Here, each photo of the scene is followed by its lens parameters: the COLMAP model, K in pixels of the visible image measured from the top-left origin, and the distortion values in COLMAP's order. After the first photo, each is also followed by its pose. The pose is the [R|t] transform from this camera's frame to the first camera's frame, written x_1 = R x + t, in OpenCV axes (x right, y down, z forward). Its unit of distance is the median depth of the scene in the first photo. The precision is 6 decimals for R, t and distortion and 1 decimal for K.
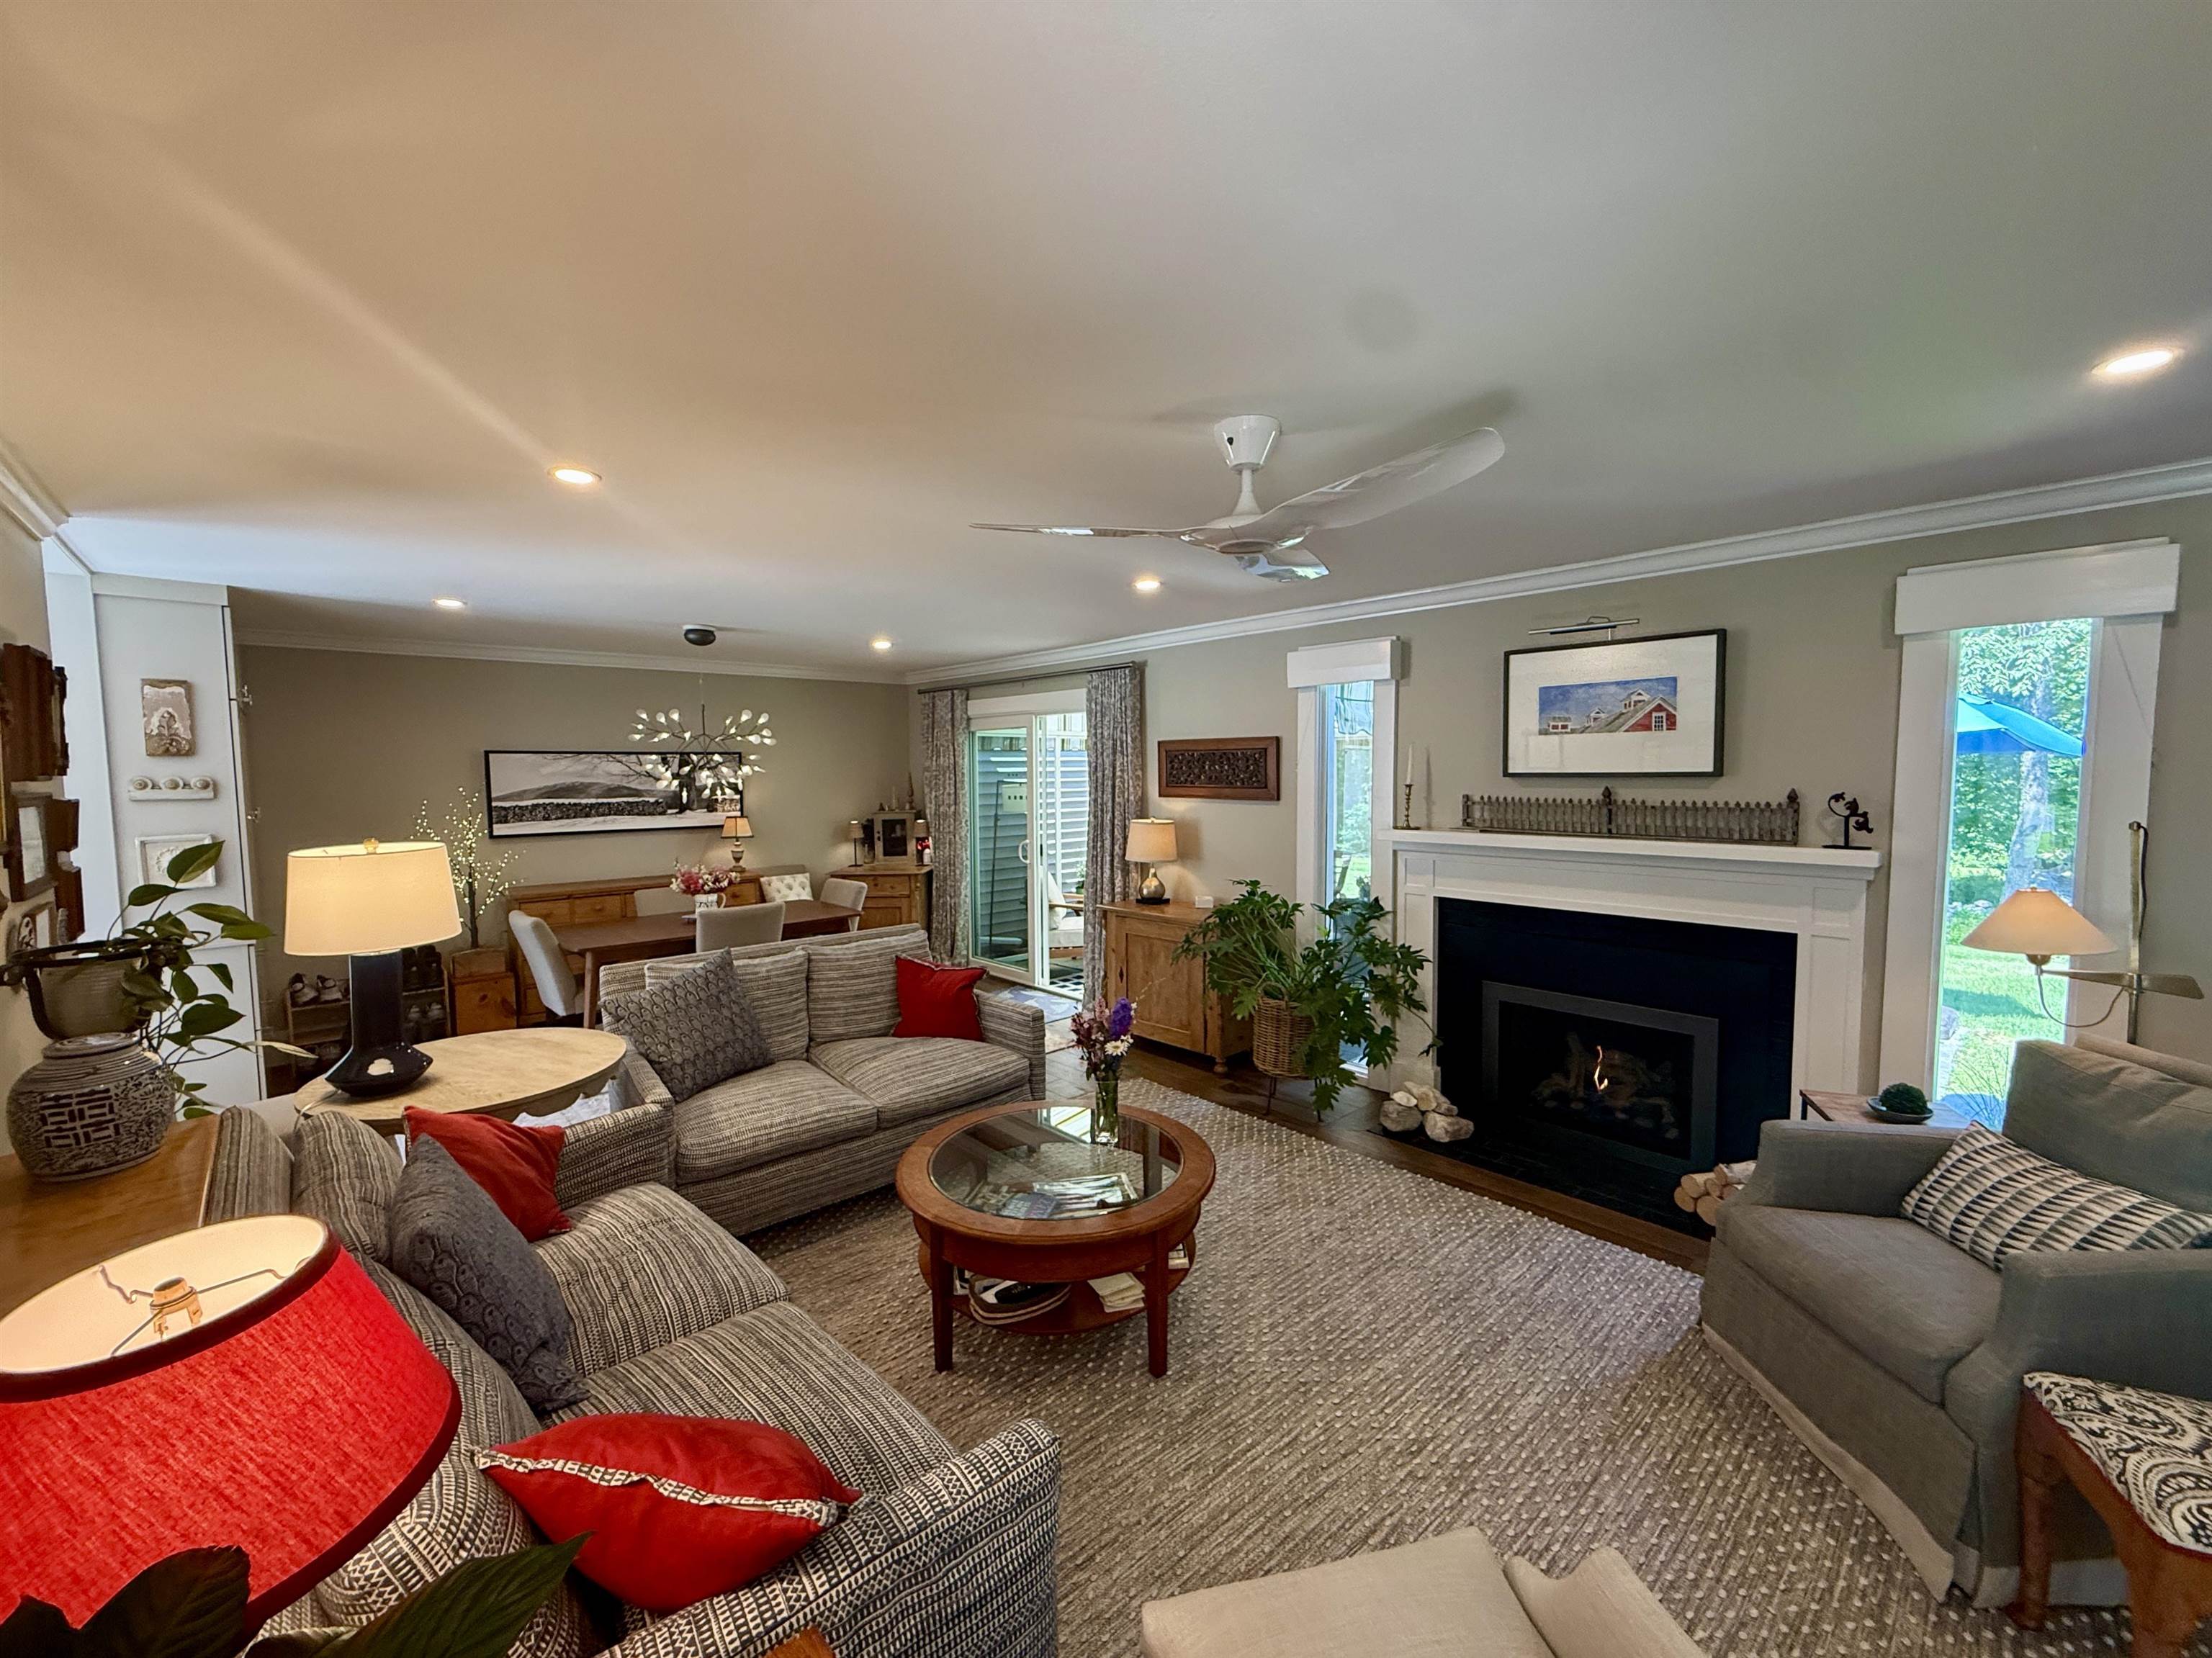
lens RADIAL K [[884.2, 0, 1100.4], [0, 884.2, 825.8], [0, 0, 1]] dist [-0.000089, -0.000140]
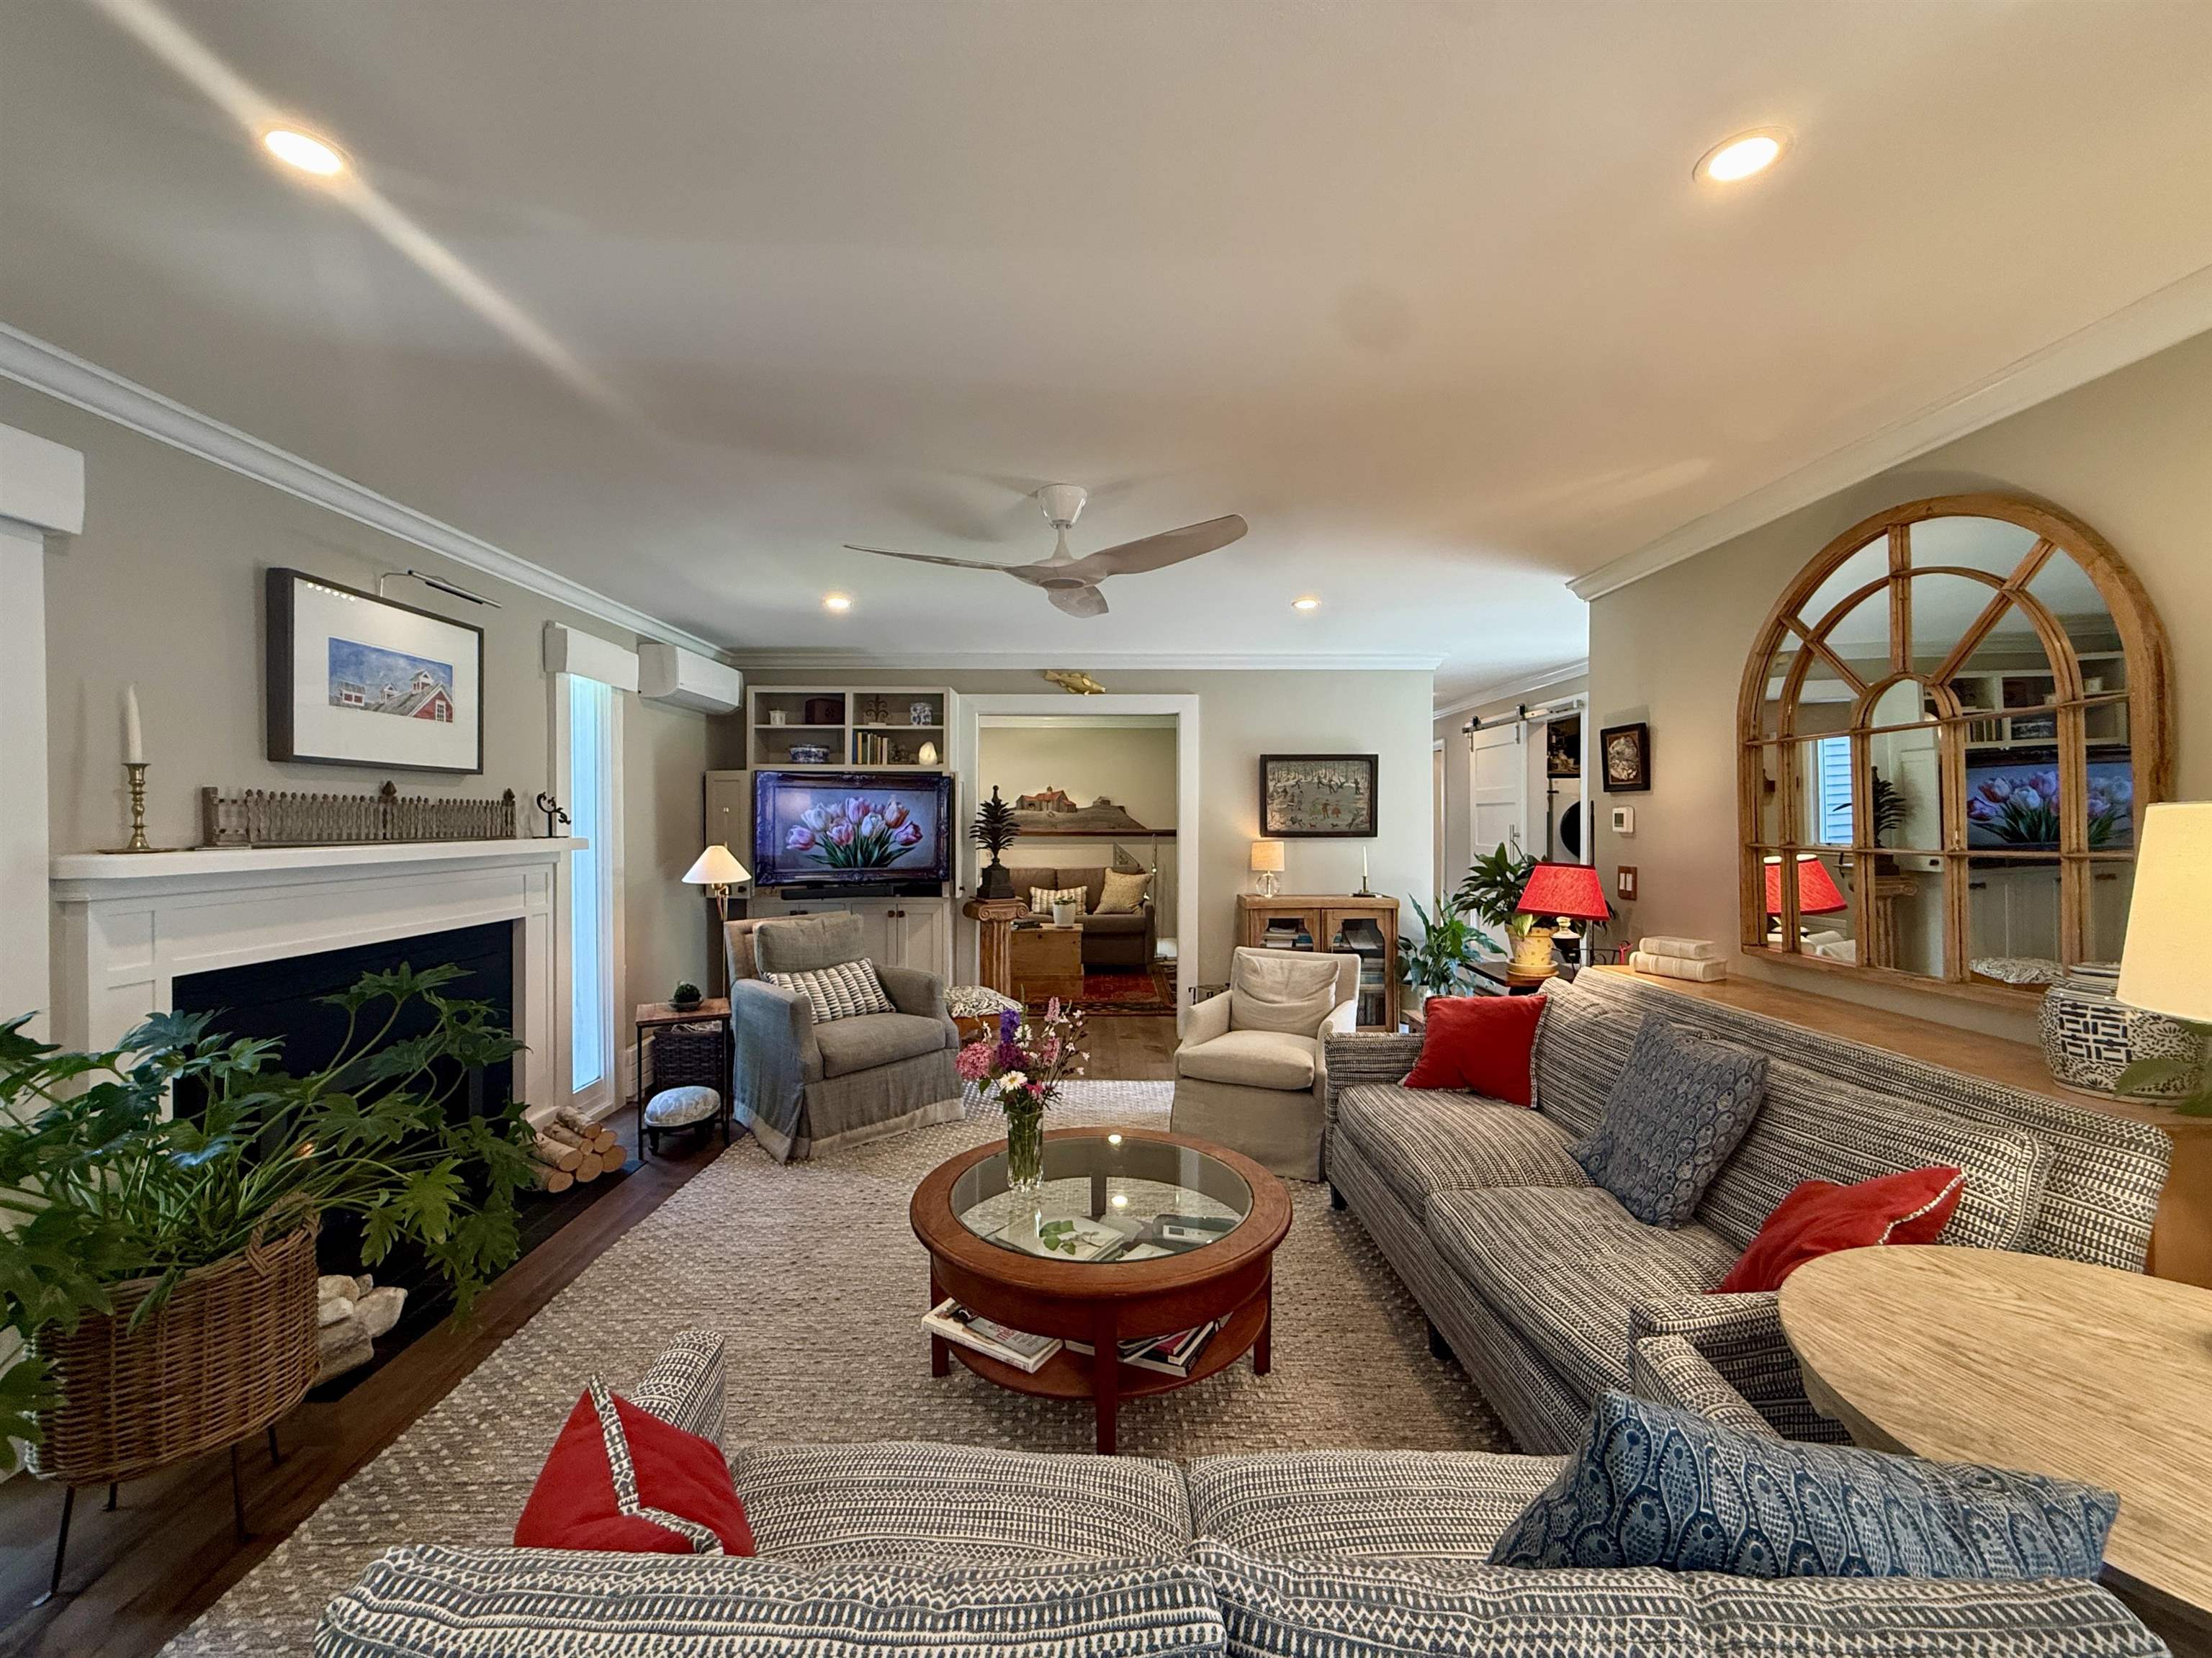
lens RADIAL K [[880.9, 0, 1105.9], [0, 880.9, 826.6], [0, 0, 1]] dist [-0.001395, 0.000016]
pose [[-0.745813, 0.004635, 0.666140, -0.343413], [0.049965, 0.997548, 0.049000, -0.007470], [-0.664279, 0.069828, -0.744216, 0.891944]]
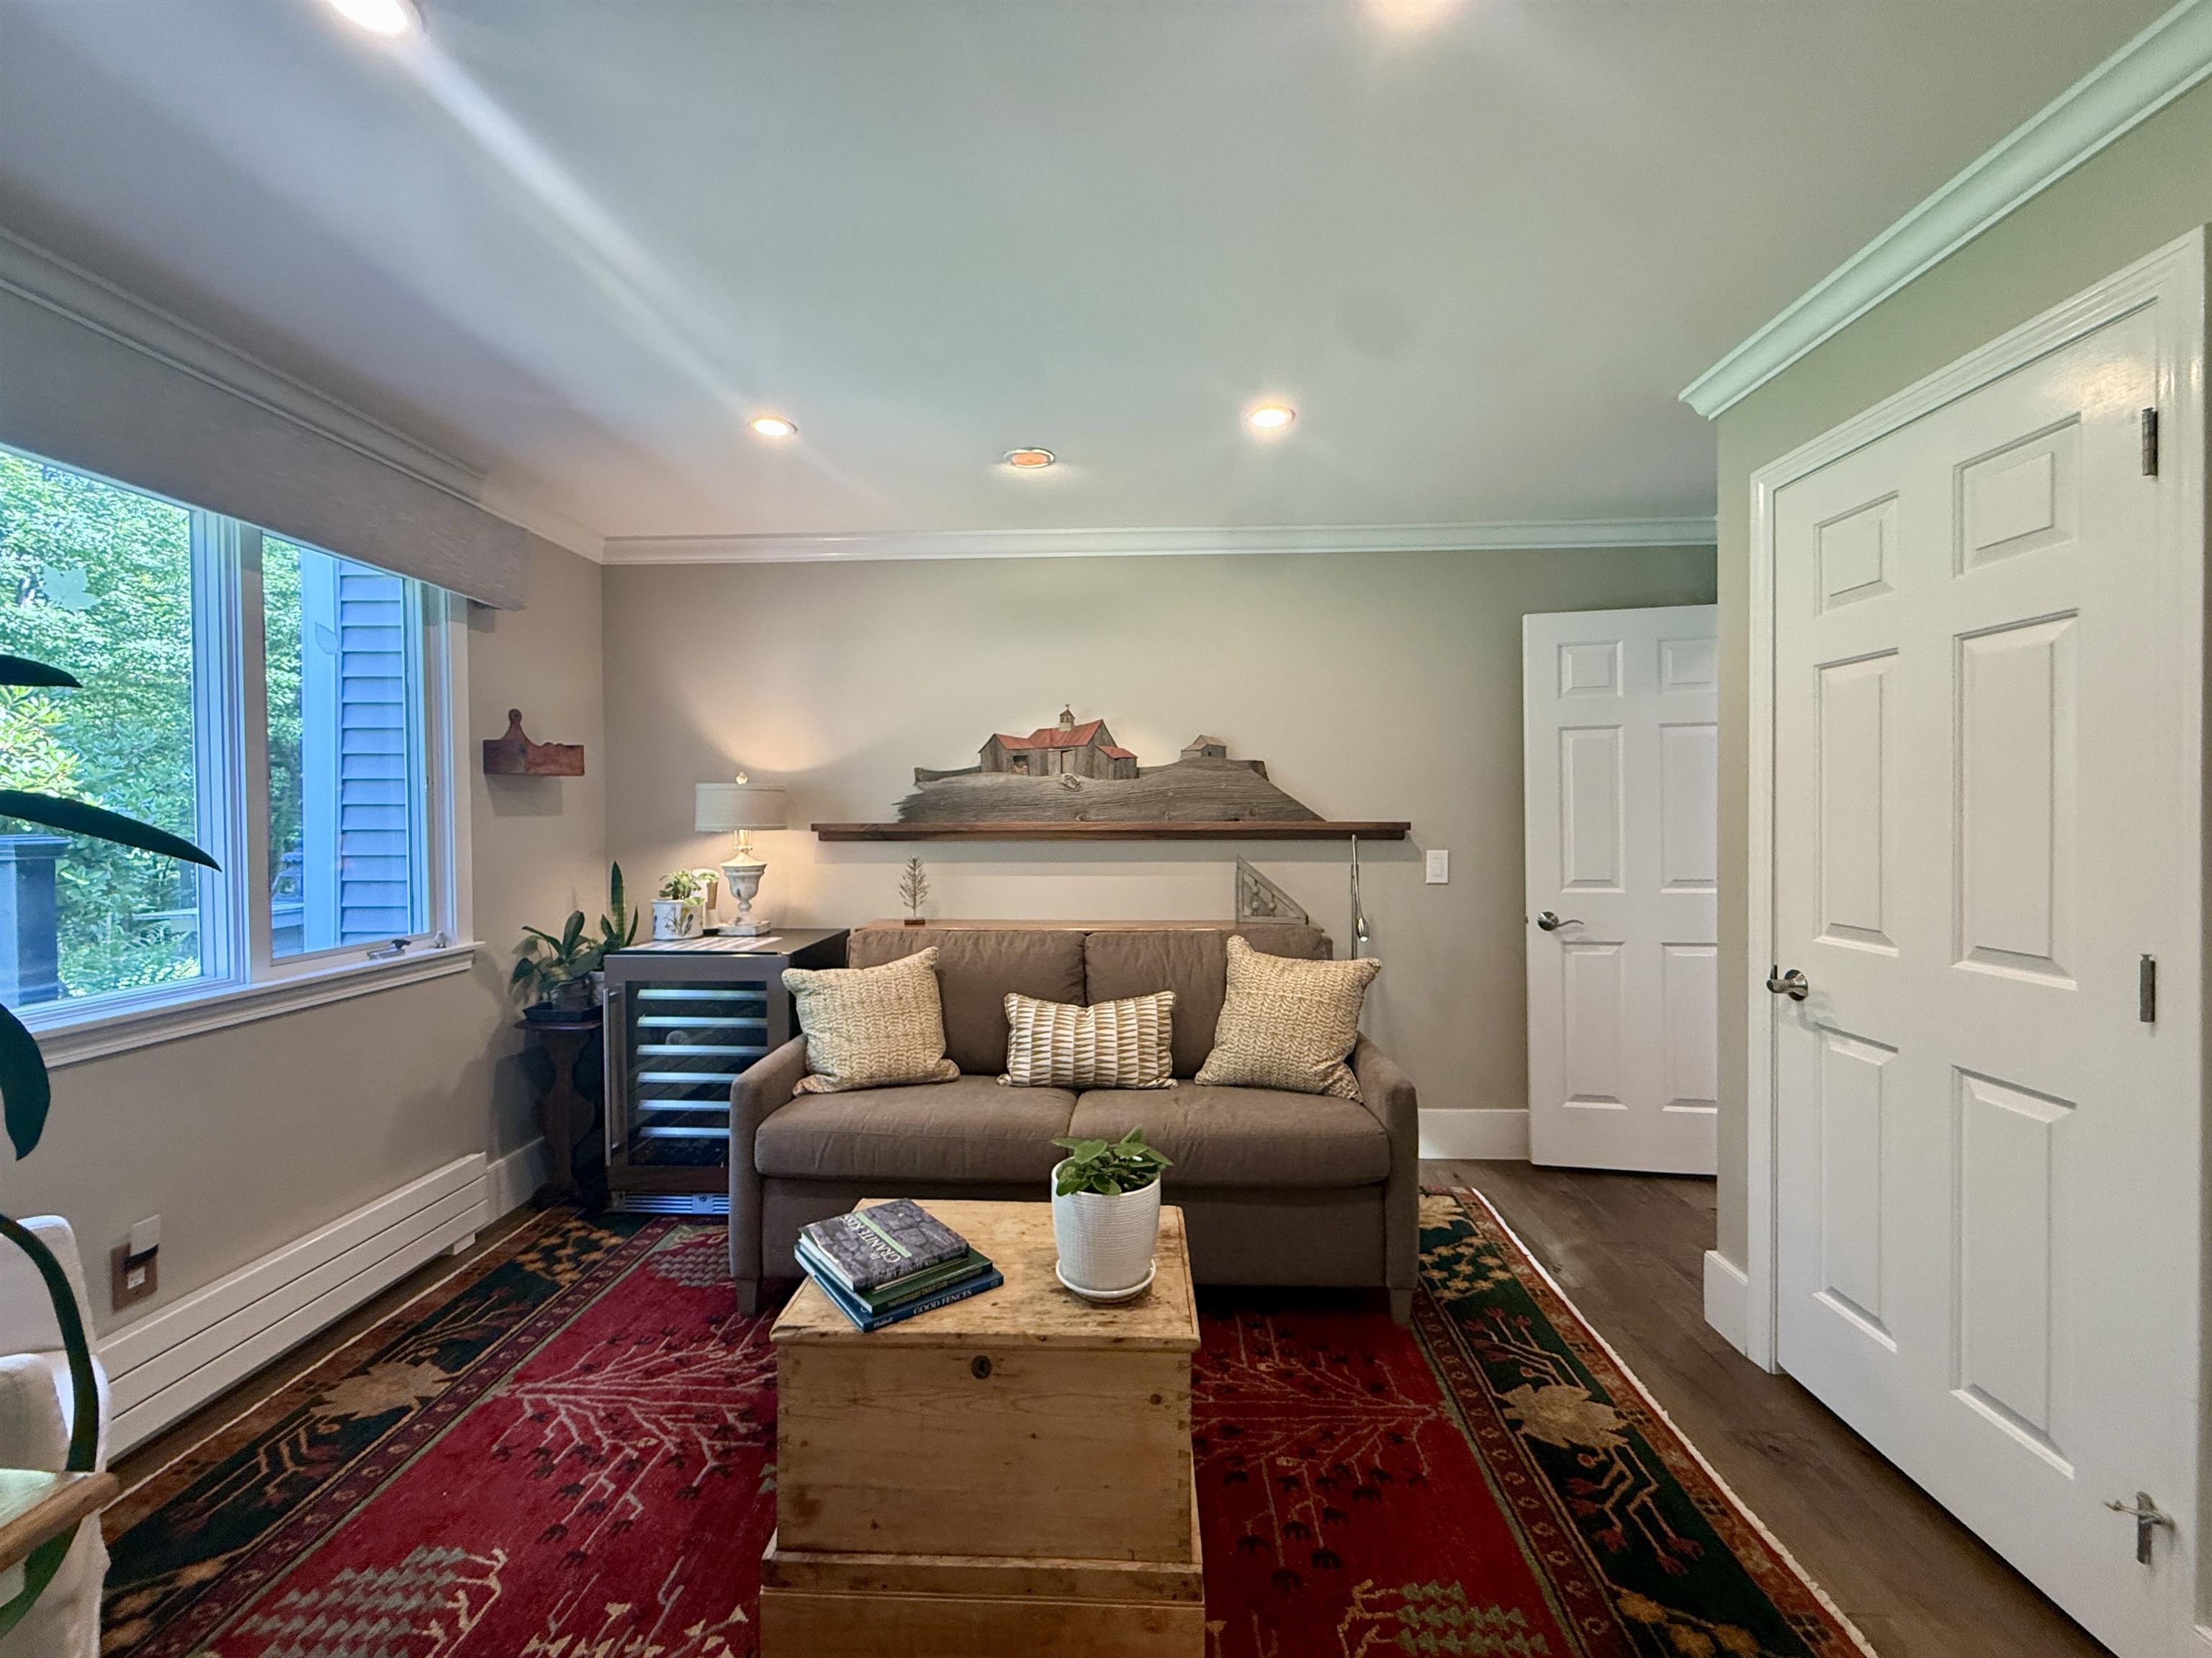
lens RADIAL K [[880.9, 0, 1105.9], [0, 880.9, 826.6], [0, 0, 1]] dist [-0.001395, 0.000016]
pose [[-0.710231, 0.004434, 0.703955, 0.489557], [0.058584, 0.996884, 0.052827, 0.052584], [-0.701527, 0.078759, -0.708278, 0.041226]]
